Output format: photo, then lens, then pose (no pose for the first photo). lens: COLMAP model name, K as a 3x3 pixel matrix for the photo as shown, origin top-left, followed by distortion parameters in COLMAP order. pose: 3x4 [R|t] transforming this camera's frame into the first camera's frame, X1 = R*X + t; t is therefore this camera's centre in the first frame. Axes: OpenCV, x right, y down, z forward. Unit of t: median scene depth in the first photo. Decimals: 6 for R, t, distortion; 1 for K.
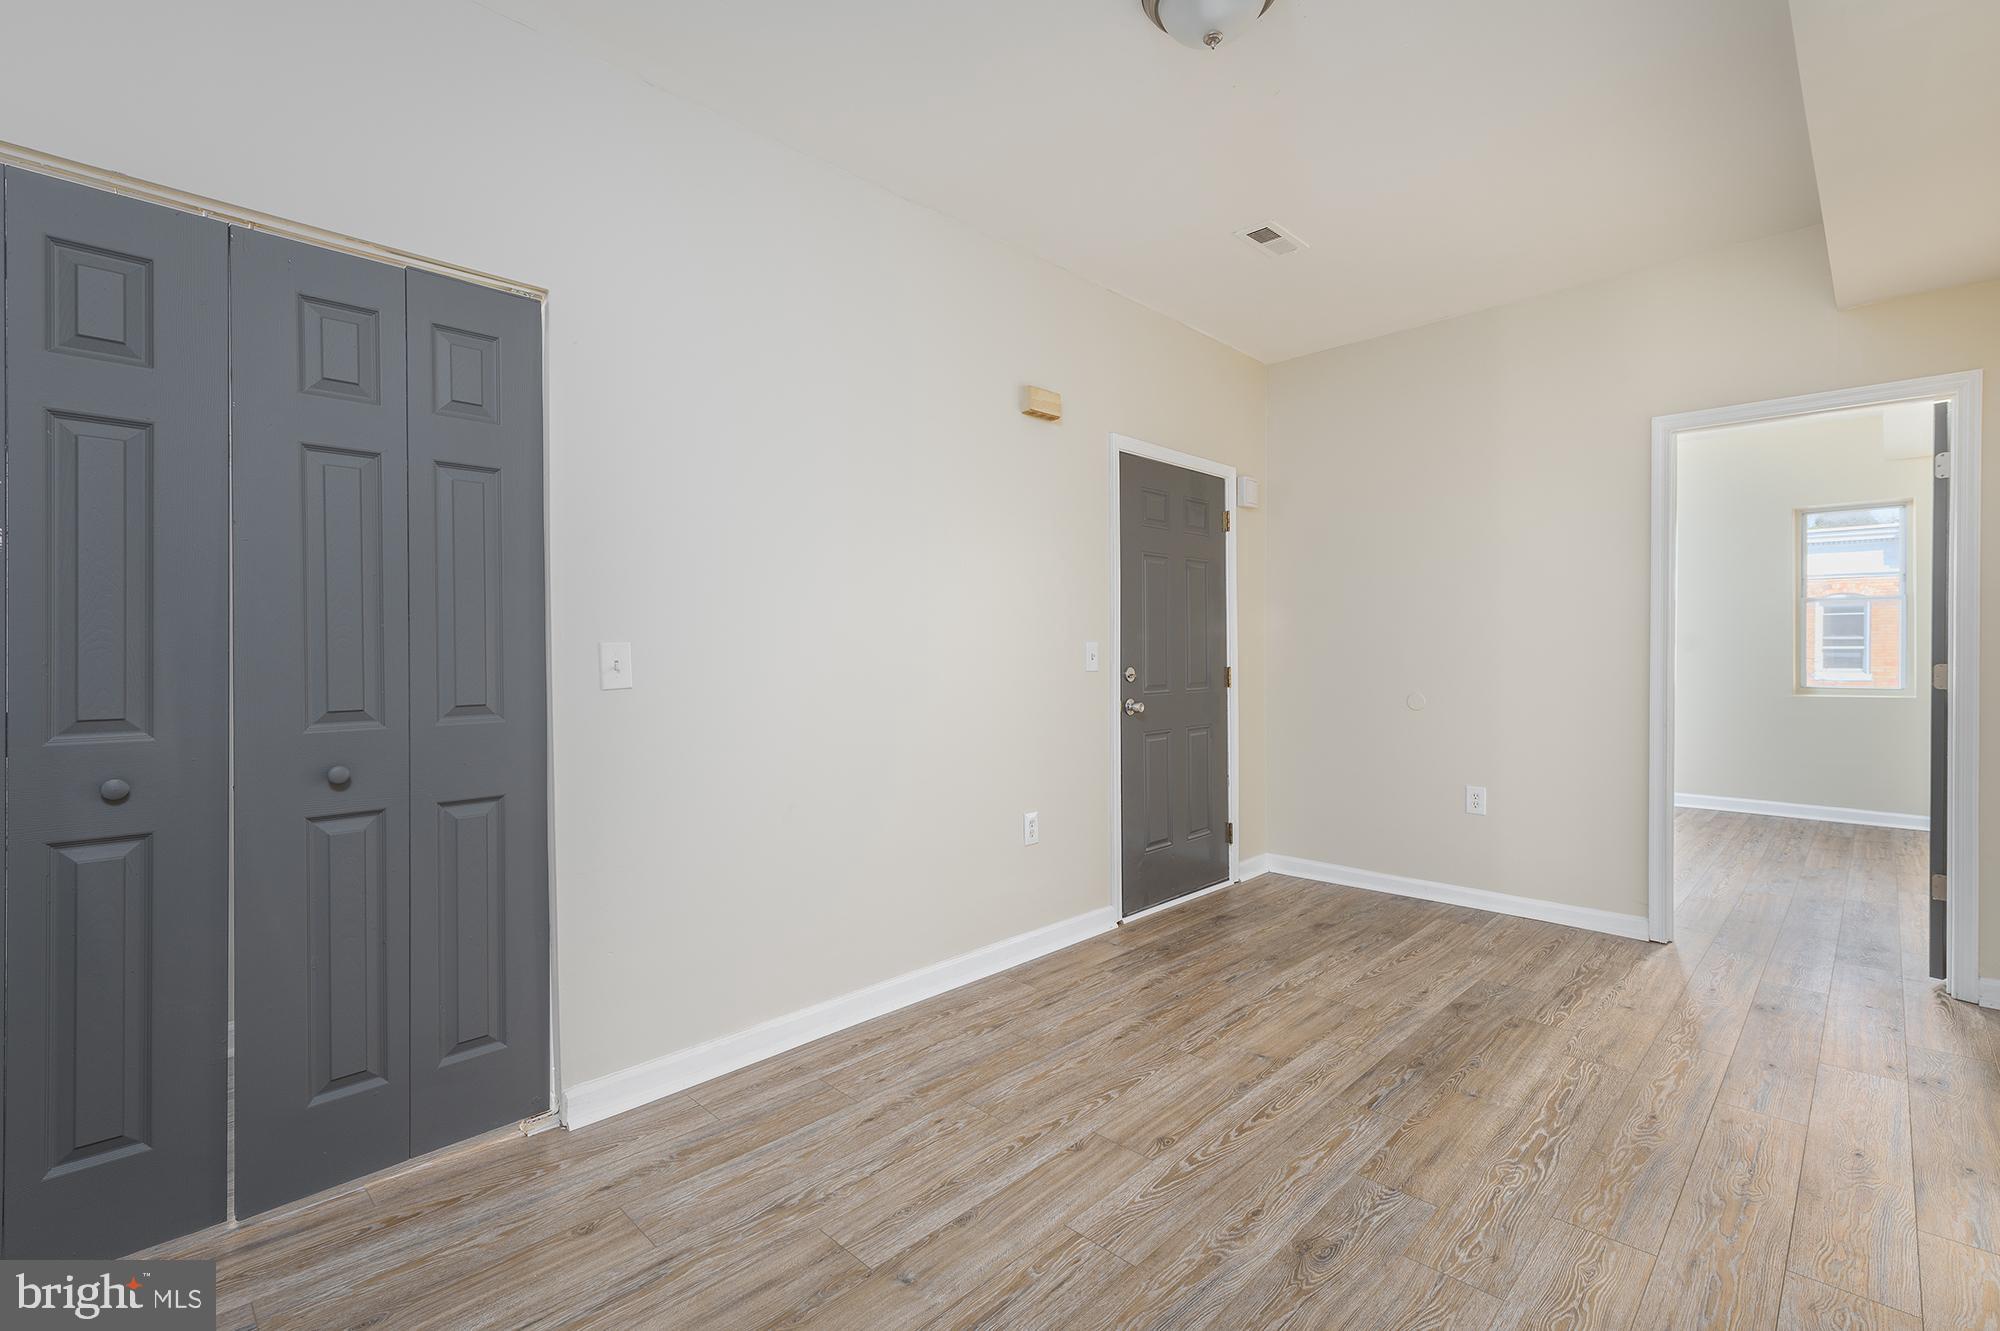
lens RADIAL K [[896.6, 0, 979.5], [0, 896.6, 662.3], [0, 0, 1]] dist [0.016620, -0.008690]
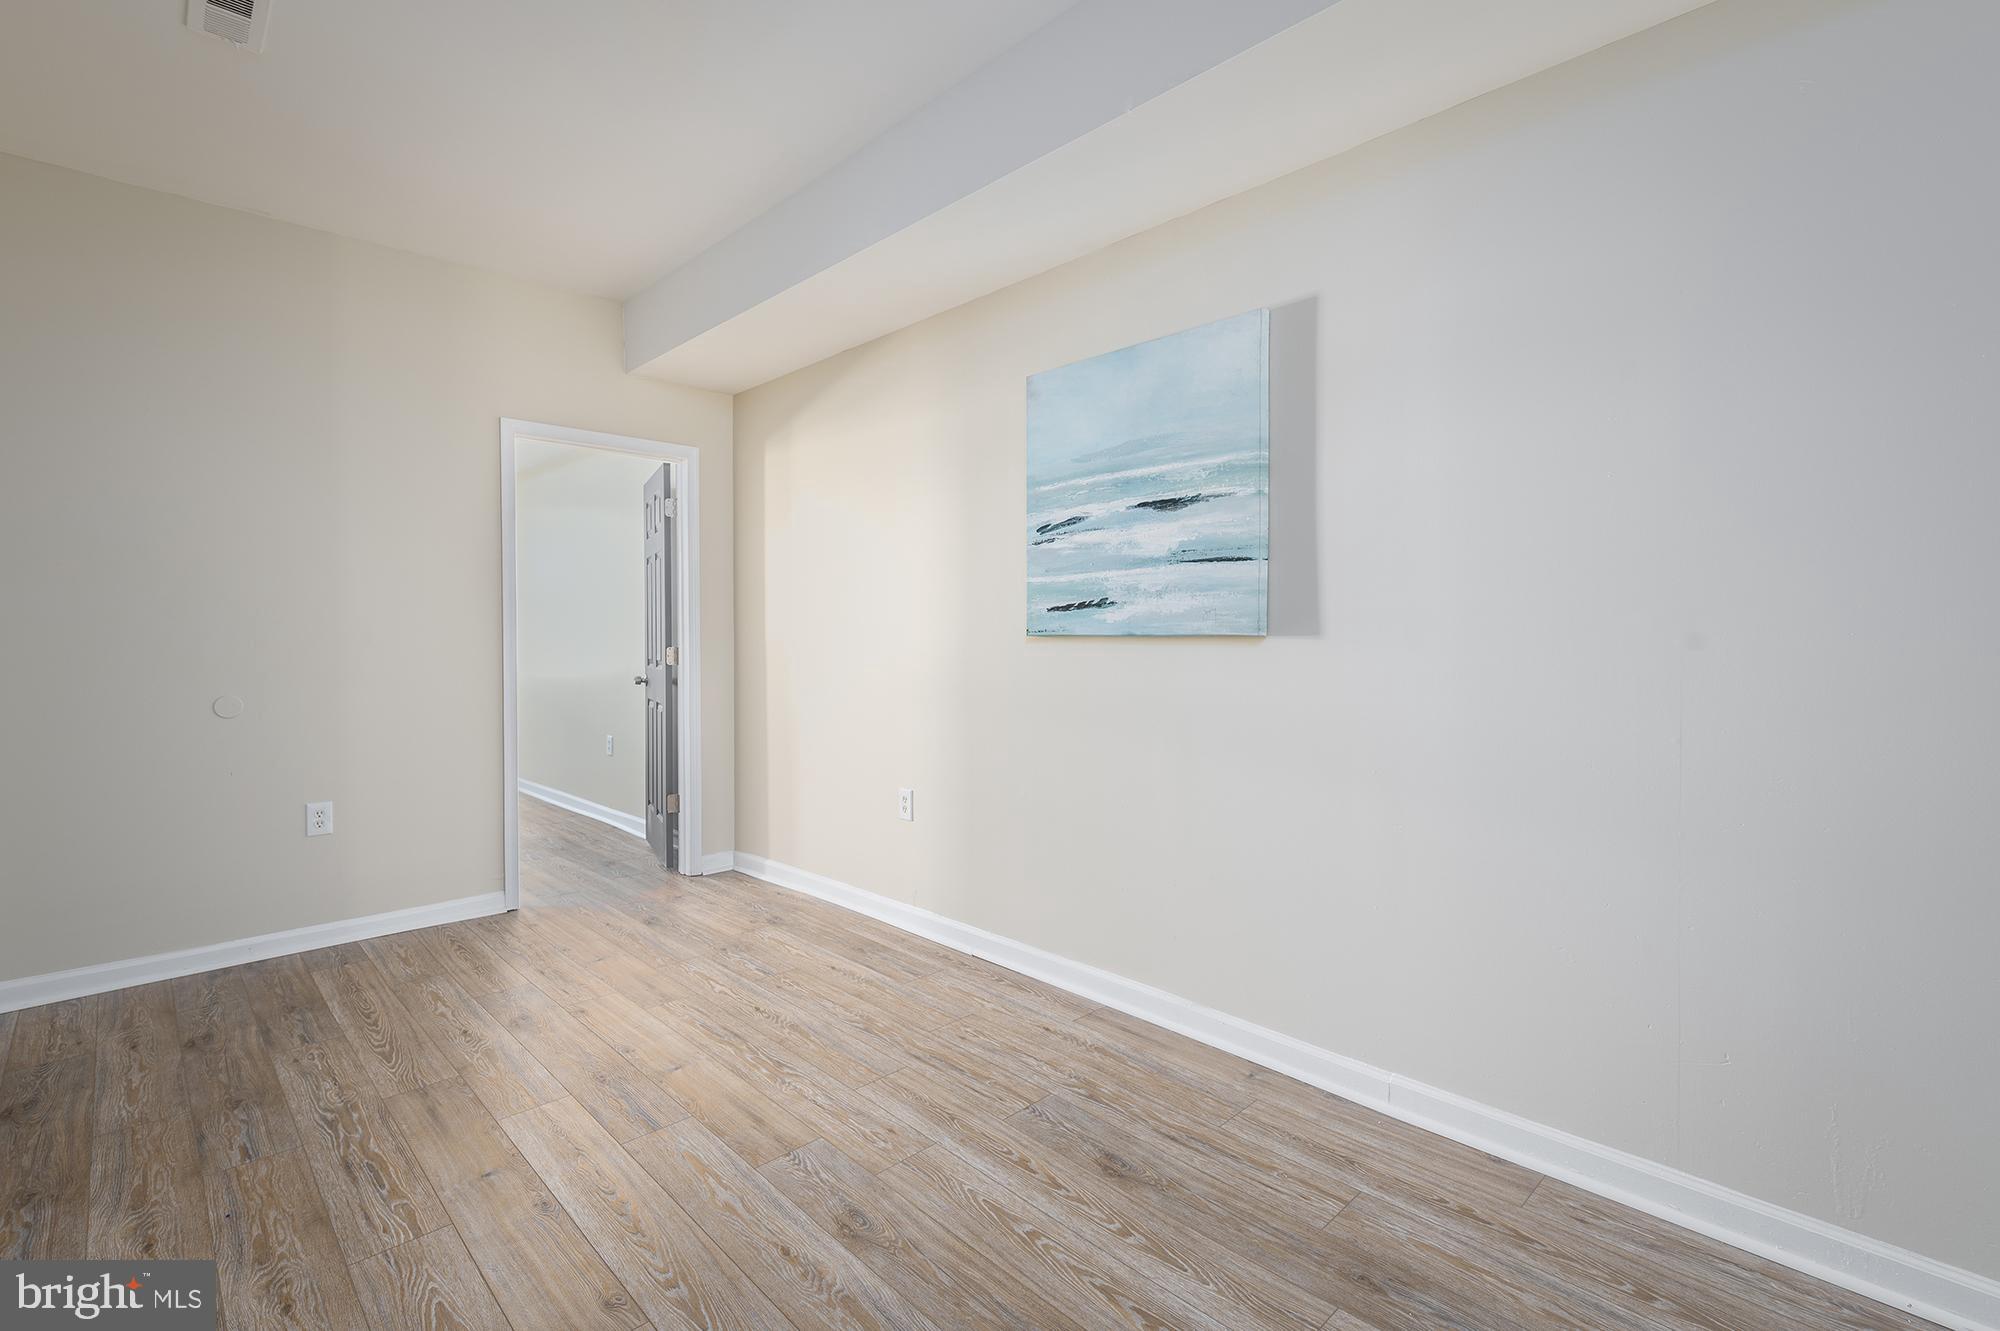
lens RADIAL K [[896.6, 0, 979.5], [0, 896.6, 662.3], [0, 0, 1]] dist [0.016620, -0.008690]
pose [[0.017892, -0.023932, 0.999553, -0.480553], [0.019580, 0.999530, 0.023581, -0.003657], [-0.999648, 0.019149, 0.018352, 0.632799]]
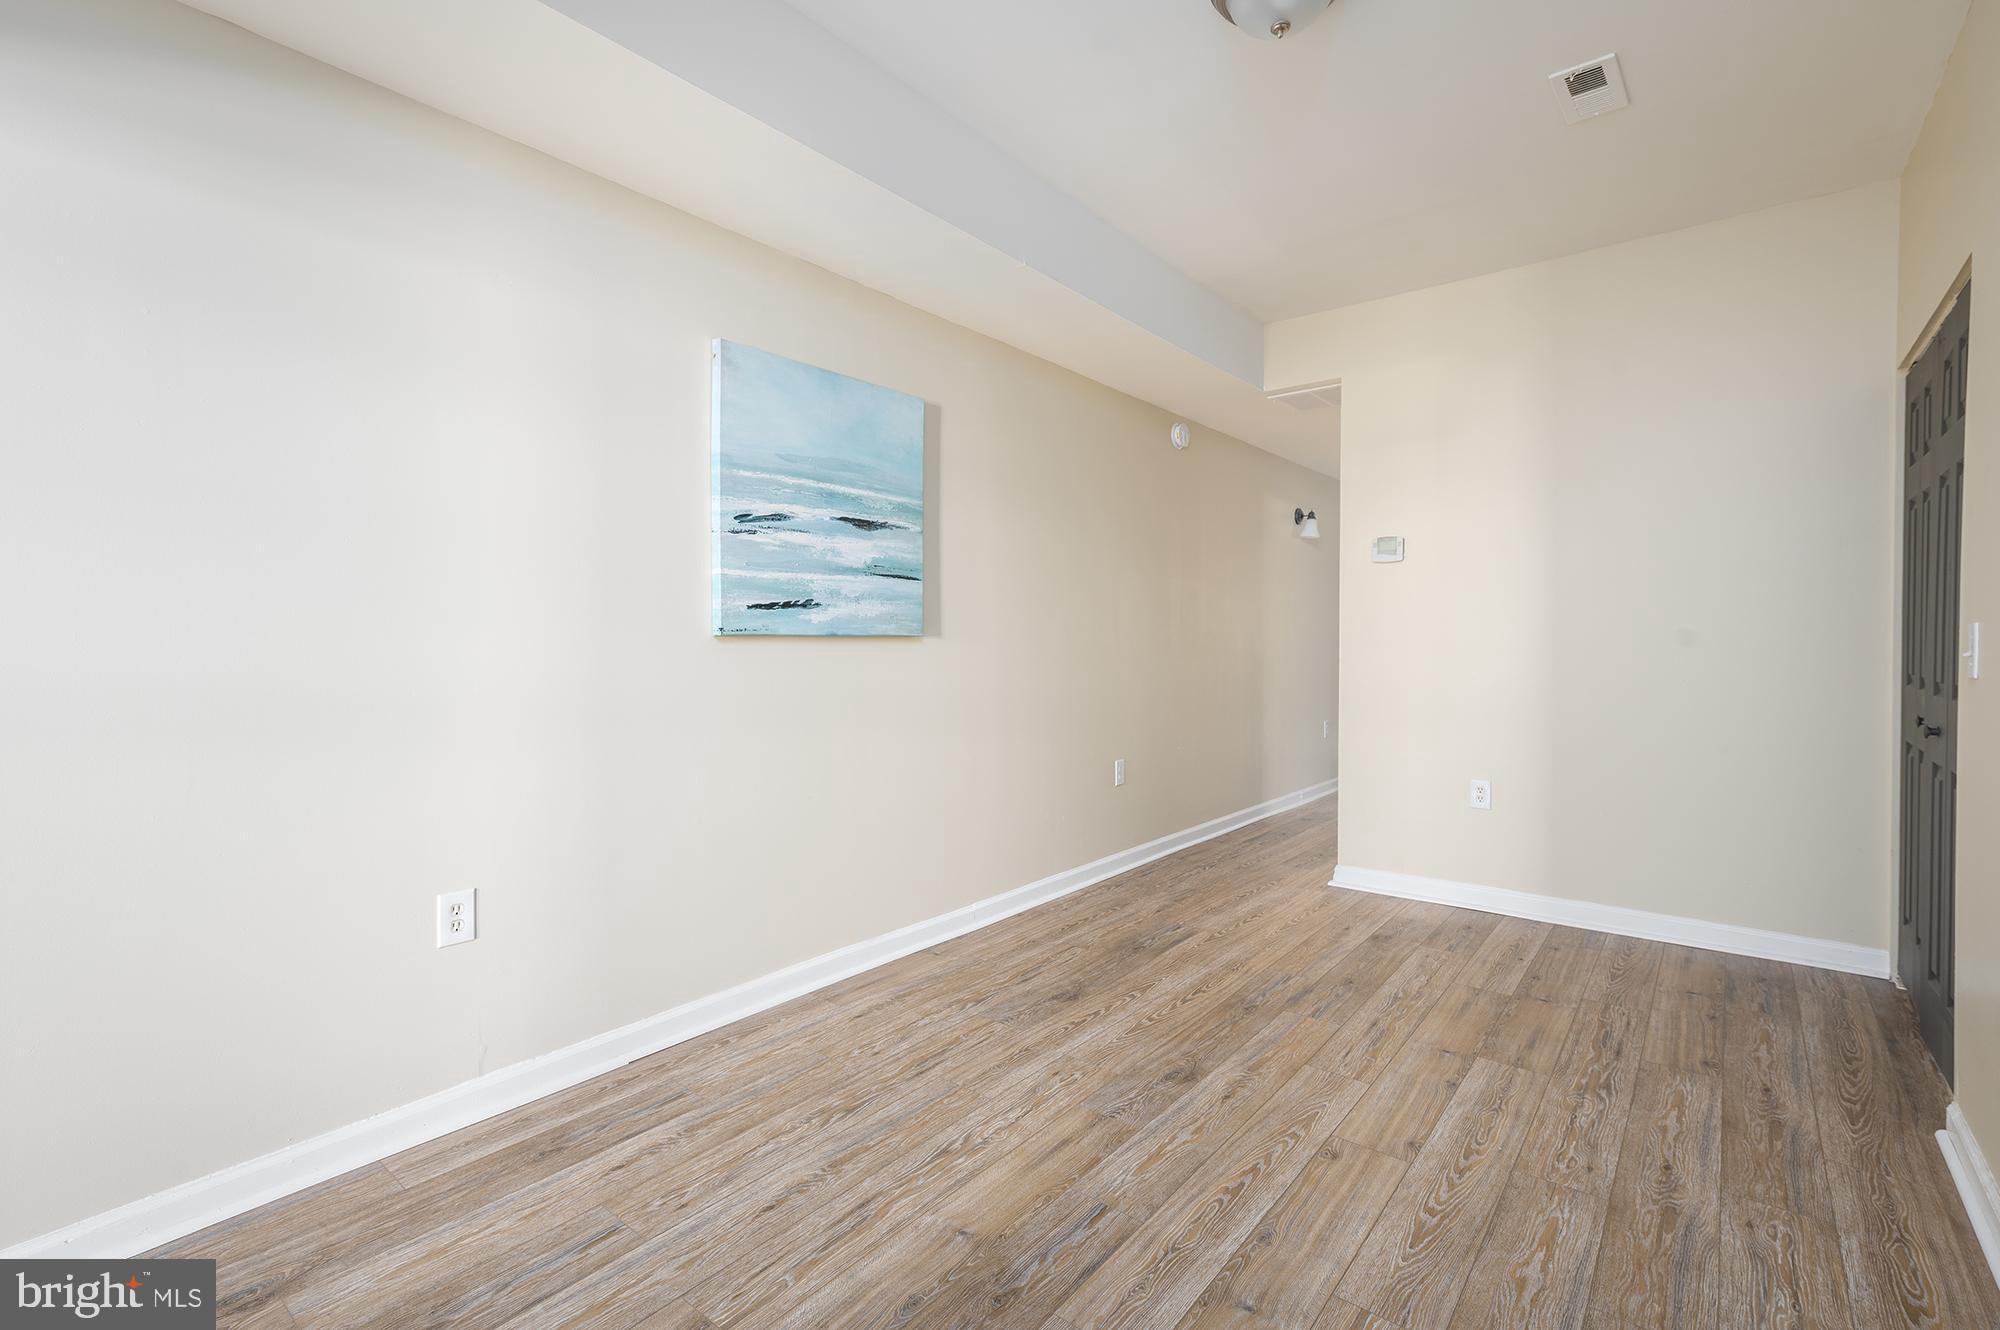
lens RADIAL K [[896.6, 0, 979.5], [0, 896.6, 661.8], [0, 0, 1]] dist [0.016620, -0.008690]
pose [[-0.995168, 0.008874, -0.097789, 0.613650], [0.004613, 0.999033, 0.043715, -0.024655], [0.098082, 0.043053, -0.994247, 1.753298]]
